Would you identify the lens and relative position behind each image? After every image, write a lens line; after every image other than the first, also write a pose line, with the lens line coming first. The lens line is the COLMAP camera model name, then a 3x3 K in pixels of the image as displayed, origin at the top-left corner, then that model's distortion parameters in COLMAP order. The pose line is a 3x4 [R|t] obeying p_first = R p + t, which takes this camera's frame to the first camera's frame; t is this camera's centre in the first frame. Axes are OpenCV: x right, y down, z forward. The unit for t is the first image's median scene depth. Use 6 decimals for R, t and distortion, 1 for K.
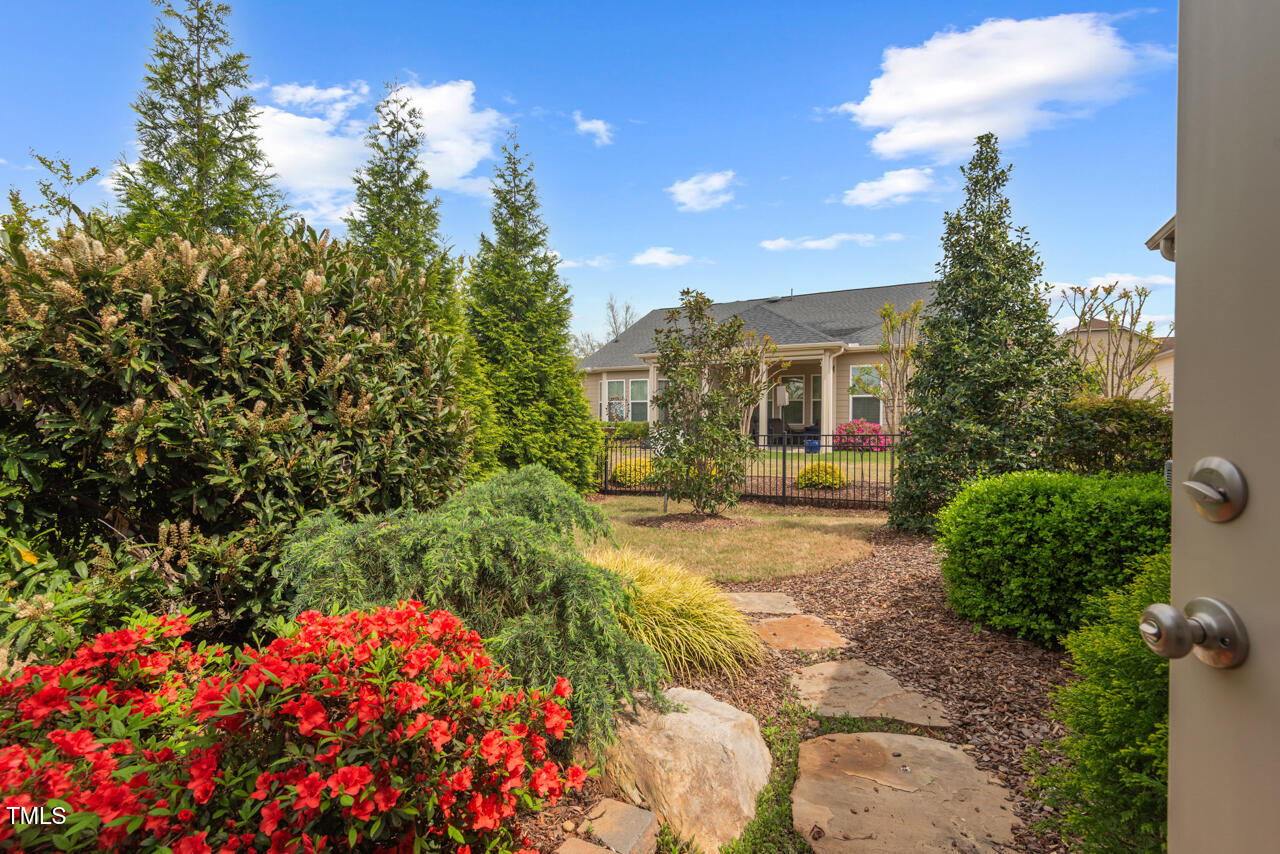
lens RADIAL K [[575.8, 0, 642.0], [0, 575.8, 425.2], [0, 0, 1]] dist [0.035617, -0.025916]
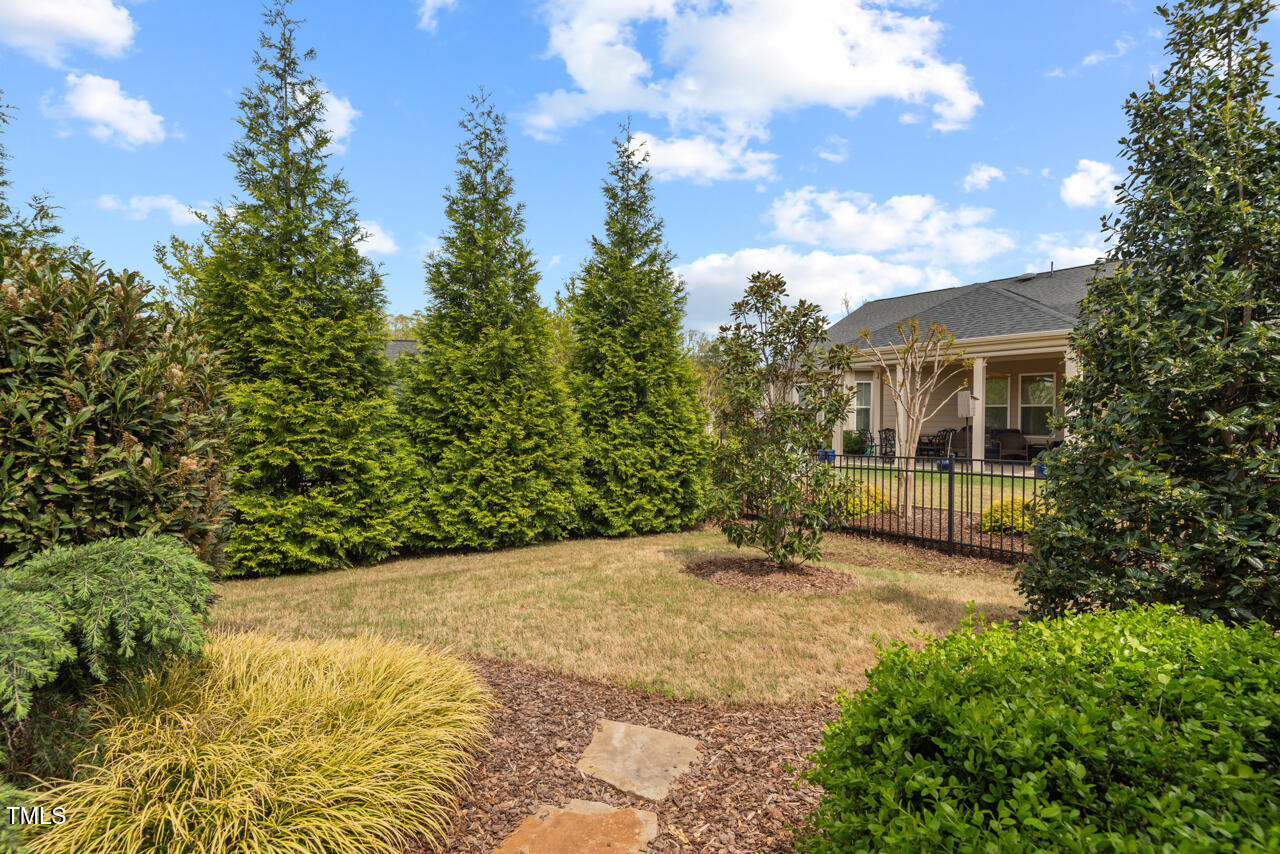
lens RADIAL K [[575.8, 0, 642.0], [0, 575.8, 425.2], [0, 0, 1]] dist [0.035617, -0.025916]
pose [[0.916055, 0.010246, -0.400921, 0.190549], [-0.012324, 0.999921, -0.002604, -0.019615], [0.400863, 0.007327, 0.916109, 0.171653]]
